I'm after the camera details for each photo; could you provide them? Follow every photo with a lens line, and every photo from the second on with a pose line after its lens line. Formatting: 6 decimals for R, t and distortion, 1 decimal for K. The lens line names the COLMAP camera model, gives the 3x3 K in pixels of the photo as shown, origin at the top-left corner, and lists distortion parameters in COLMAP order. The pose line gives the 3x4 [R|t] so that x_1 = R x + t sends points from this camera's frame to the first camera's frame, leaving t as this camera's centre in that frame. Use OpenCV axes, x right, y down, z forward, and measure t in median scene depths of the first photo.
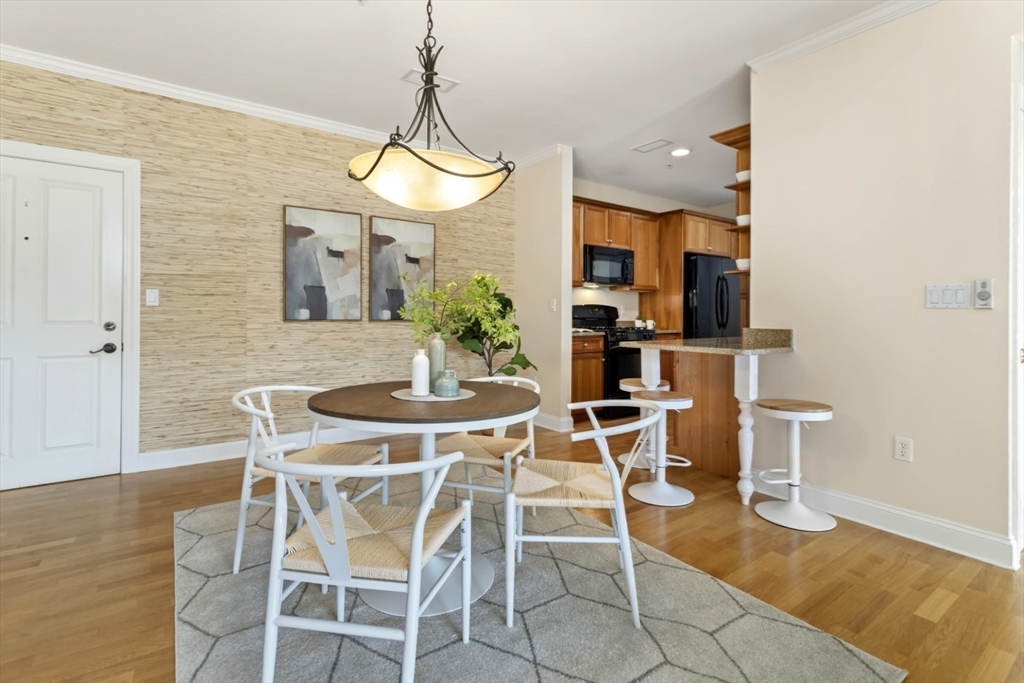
lens RADIAL K [[491.0, 0, 518.0], [0, 491.0, 312.4], [0, 0, 1]] dist [-0.003318, 0.000281]
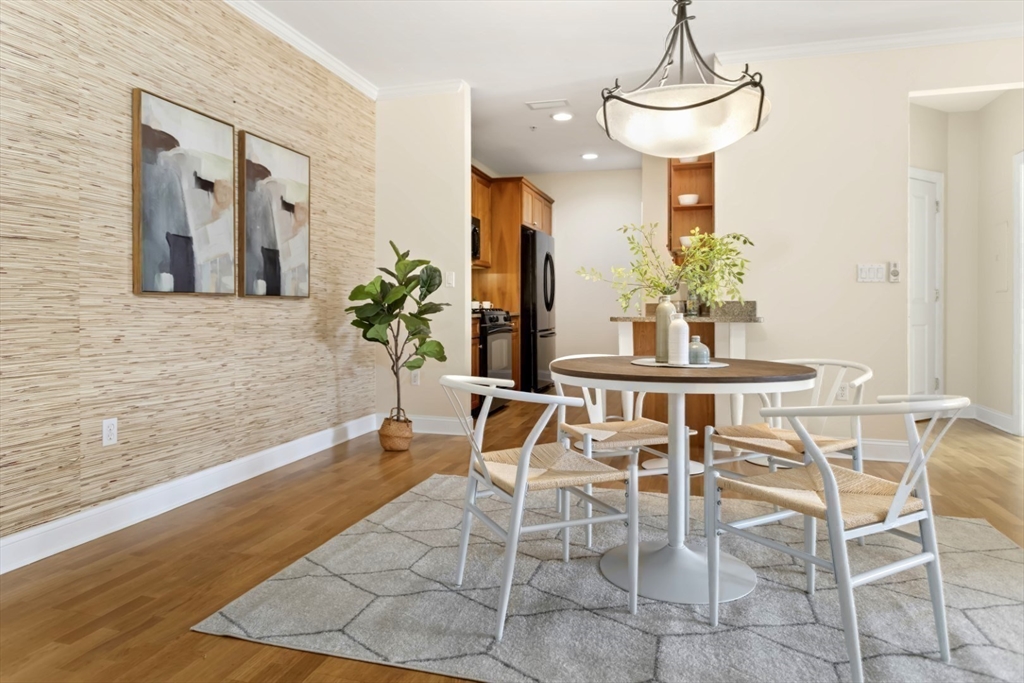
lens RADIAL K [[635.1, 0, 511.5], [0, 635.1, 308.0], [0, 0, 1]] dist [-0.003862, -0.002921]
pose [[0.780839, -0.004475, 0.624716, -0.586537], [0.000965, 0.999982, 0.005957, 0.030306], [-0.624731, -0.004049, 0.780829, 0.153045]]
